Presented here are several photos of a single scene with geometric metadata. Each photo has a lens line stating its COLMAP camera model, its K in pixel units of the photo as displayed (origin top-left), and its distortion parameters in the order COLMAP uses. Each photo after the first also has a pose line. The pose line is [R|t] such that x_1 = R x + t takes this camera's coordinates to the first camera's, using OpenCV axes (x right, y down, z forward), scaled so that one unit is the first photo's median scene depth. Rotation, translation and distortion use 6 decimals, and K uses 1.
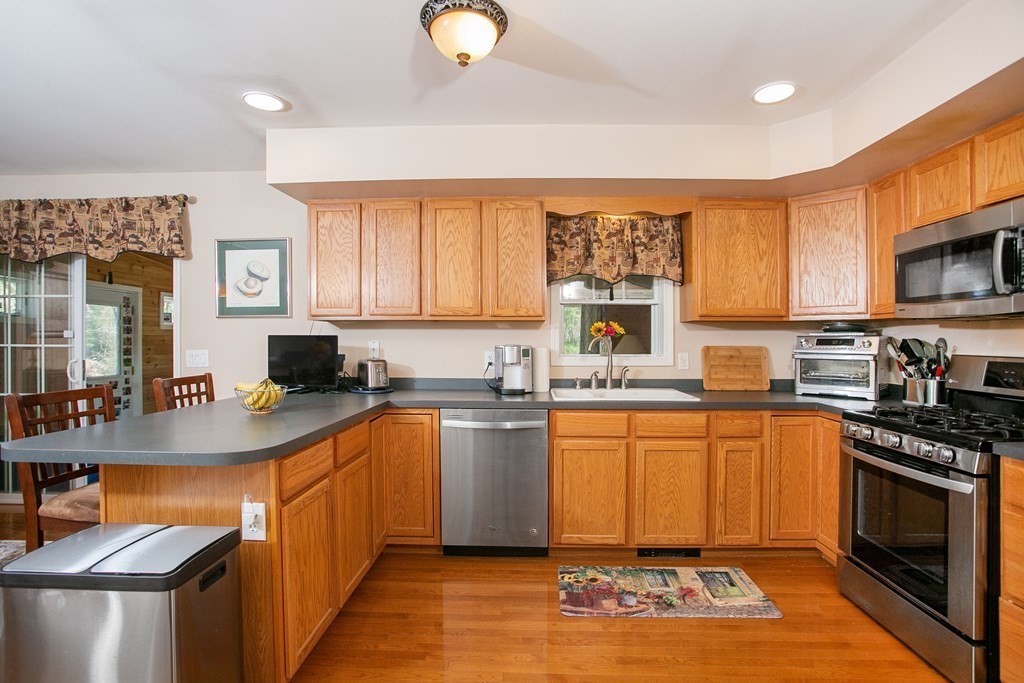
lens RADIAL K [[492.3, 0, 511.8], [0, 492.3, 344.4], [0, 0, 1]] dist [-0.046096, 0.015581]
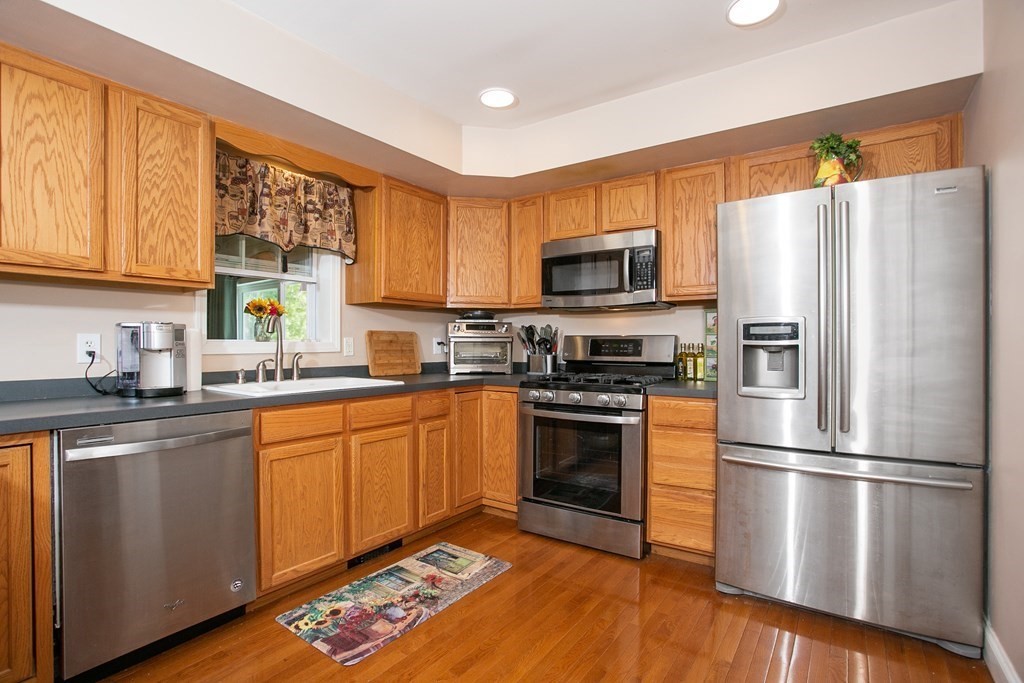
lens RADIAL K [[492.3, 0, 517.4], [0, 492.3, 340.5], [0, 0, 1]] dist [-0.046096, 0.015581]
pose [[0.562742, -0.000606, 0.826632, -0.286504], [0.007314, 0.999964, -0.004246, 0.034910], [-0.826600, 0.008435, 0.562727, 0.262507]]
